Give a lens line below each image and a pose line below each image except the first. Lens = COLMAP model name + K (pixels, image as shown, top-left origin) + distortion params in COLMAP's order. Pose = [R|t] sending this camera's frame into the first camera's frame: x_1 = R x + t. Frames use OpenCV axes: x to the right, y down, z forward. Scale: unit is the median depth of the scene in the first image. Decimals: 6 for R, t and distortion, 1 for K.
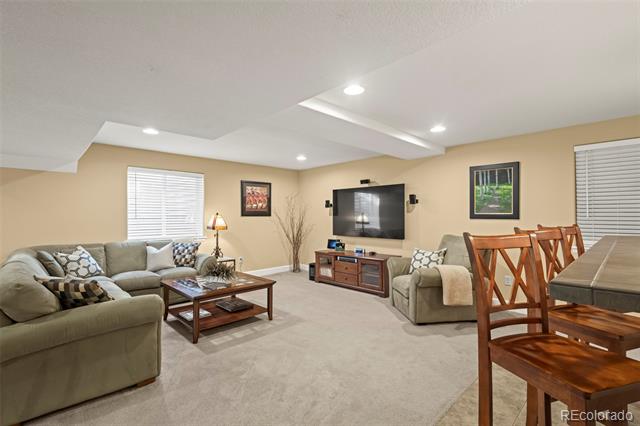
lens RADIAL K [[296.7, 0, 320.0], [0, 296.7, 213.0], [0, 0, 1]] dist [0.000580, 0.000215]
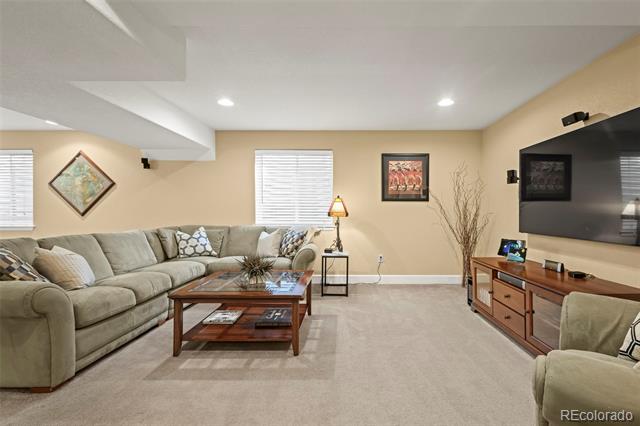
lens RADIAL K [[312.4, 0, 320.0], [0, 312.4, 213.0], [0, 0, 1]] dist [-0.000369, 0.000392]
pose [[0.712958, 0.009571, -0.701142, 0.210879], [0.000998, 0.999892, 0.014664, 0.033666], [0.701207, -0.011155, 0.712871, 0.369405]]
